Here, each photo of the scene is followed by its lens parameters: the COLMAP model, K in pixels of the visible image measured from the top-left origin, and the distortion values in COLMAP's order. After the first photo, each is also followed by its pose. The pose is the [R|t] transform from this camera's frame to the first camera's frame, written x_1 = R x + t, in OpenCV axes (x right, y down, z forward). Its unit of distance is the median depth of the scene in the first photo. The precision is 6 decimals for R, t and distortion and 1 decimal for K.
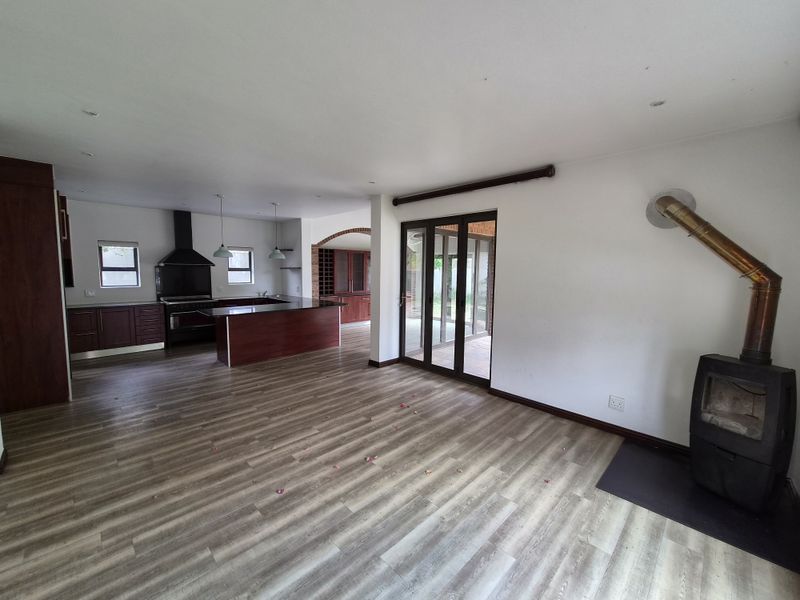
lens RADIAL K [[324.5, 0, 403.3], [0, 324.5, 300.1], [0, 0, 1]] dist [-0.000899, -0.000285]
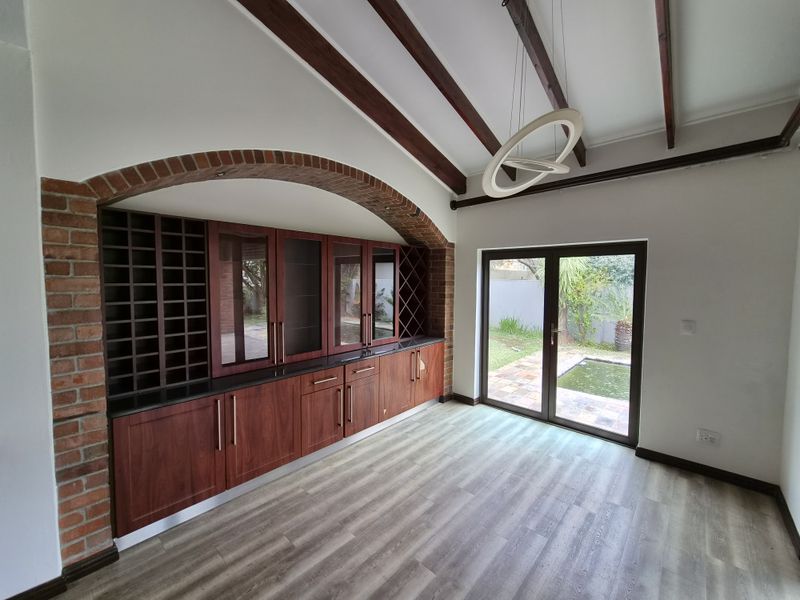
lens RADIAL K [[326.0, 0, 408.3], [0, 326.0, 296.4], [0, 0, 1]] dist [-0.017962, -0.000081]
pose [[0.998432, -0.009584, 0.055156, -0.097778], [0.012104, 0.998890, -0.045532, -0.140993], [-0.054658, 0.046129, 0.997439, 1.330733]]
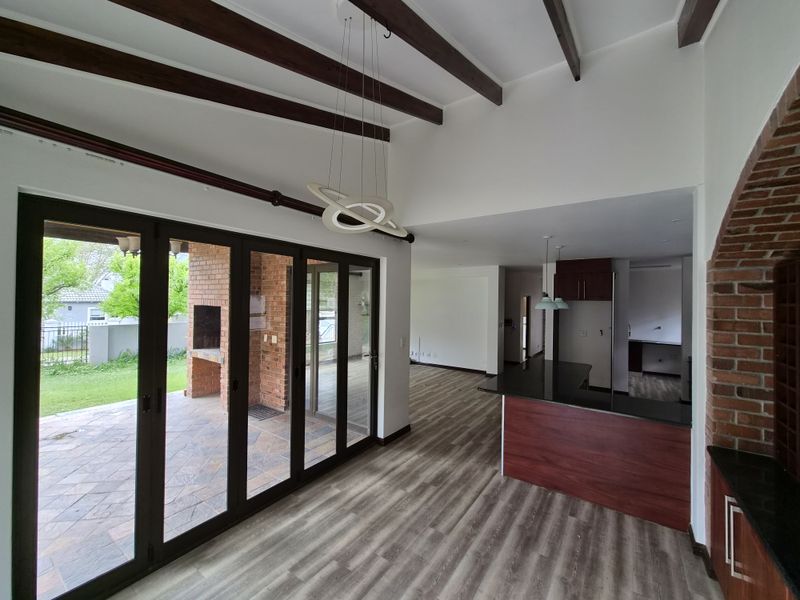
lens RADIAL K [[330.8, 0, 402.2], [0, 330.8, 297.6], [0, 0, 1]] dist [-0.003705, 0.006331]
pose [[-0.983815, -0.026062, -0.177283, 0.086920], [-0.041853, 0.995422, 0.085926, -0.255588], [0.174232, 0.091955, -0.980402, 2.125958]]
